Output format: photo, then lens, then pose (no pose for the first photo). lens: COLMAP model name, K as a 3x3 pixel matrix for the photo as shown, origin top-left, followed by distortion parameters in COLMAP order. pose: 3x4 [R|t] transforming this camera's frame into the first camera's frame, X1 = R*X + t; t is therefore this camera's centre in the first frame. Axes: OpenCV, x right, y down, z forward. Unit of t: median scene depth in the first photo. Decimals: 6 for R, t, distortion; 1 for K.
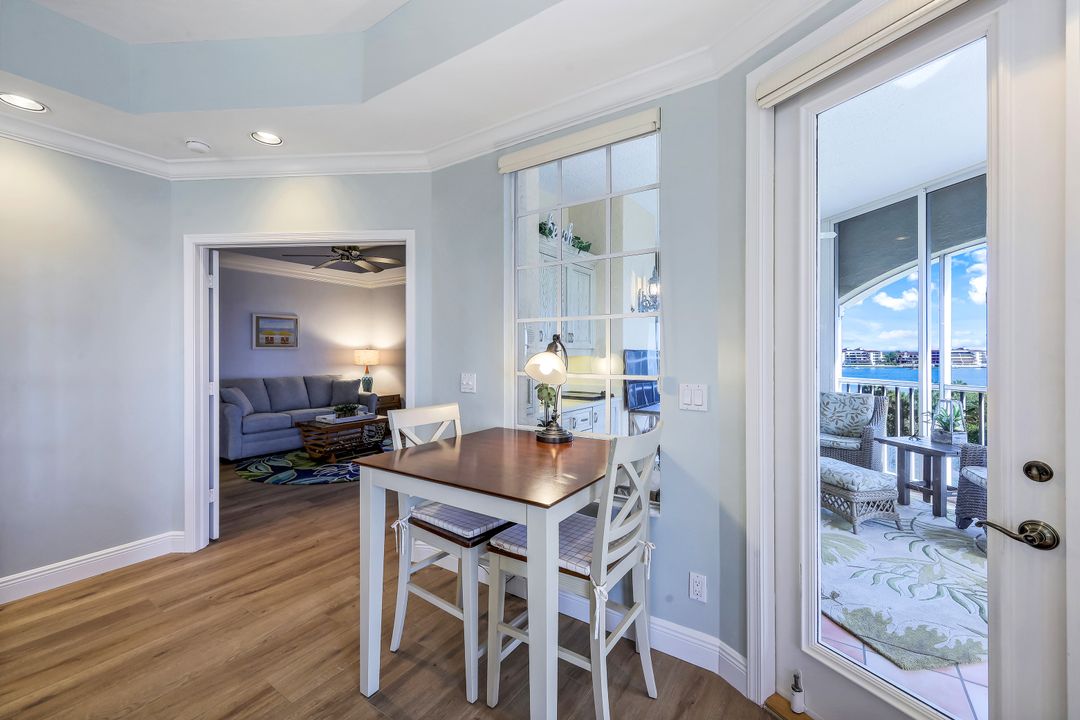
lens RADIAL K [[437.8, 0, 545.8], [0, 437.8, 354.9], [0, 0, 1]] dist [-0.001163, 0.001549]
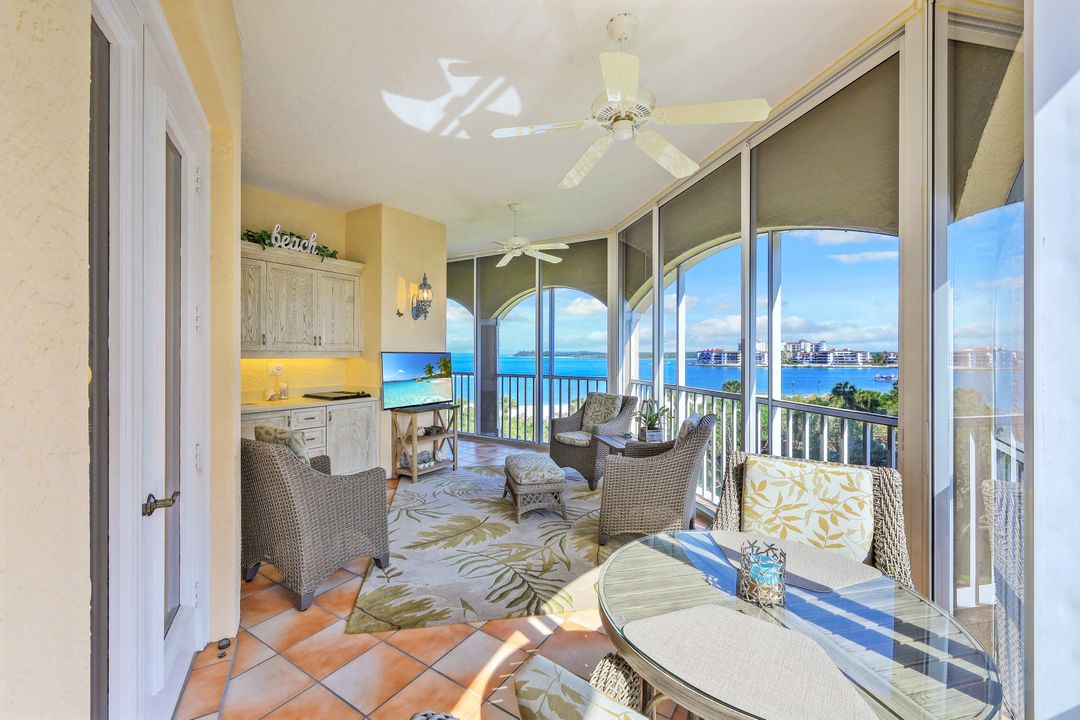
lens RADIAL K [[439.1, 0, 531.6], [0, 439.1, 358.4], [0, 0, 1]] dist [0.010693, -0.000321]
pose [[0.999940, 0.003684, 0.010270, 4.423818], [-0.003775, 0.999953, 0.008898, -0.063618], [-0.010237, -0.008936, 0.999908, -0.554585]]
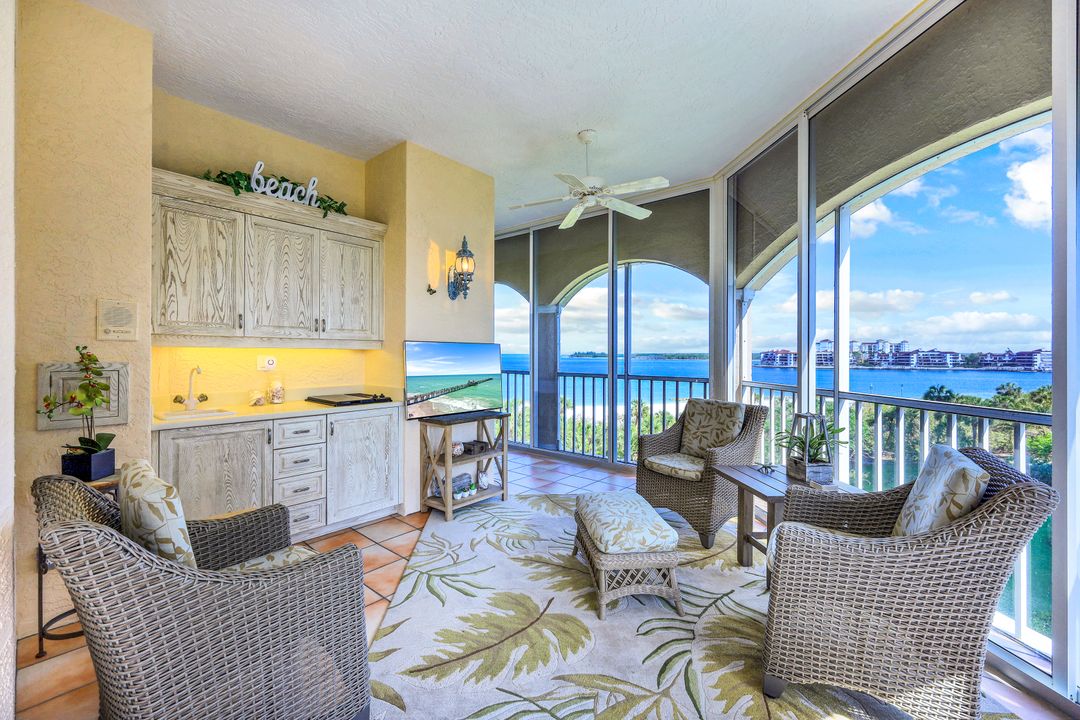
lens RADIAL K [[439.1, 0, 534.9], [0, 439.1, 357.3], [0, 0, 1]] dist [0.010693, -0.000321]
pose [[0.994071, 0.004977, -0.108617, 4.117980], [-0.004426, 0.999976, 0.005316, 0.094833], [0.108641, -0.004804, 0.994069, 2.025921]]
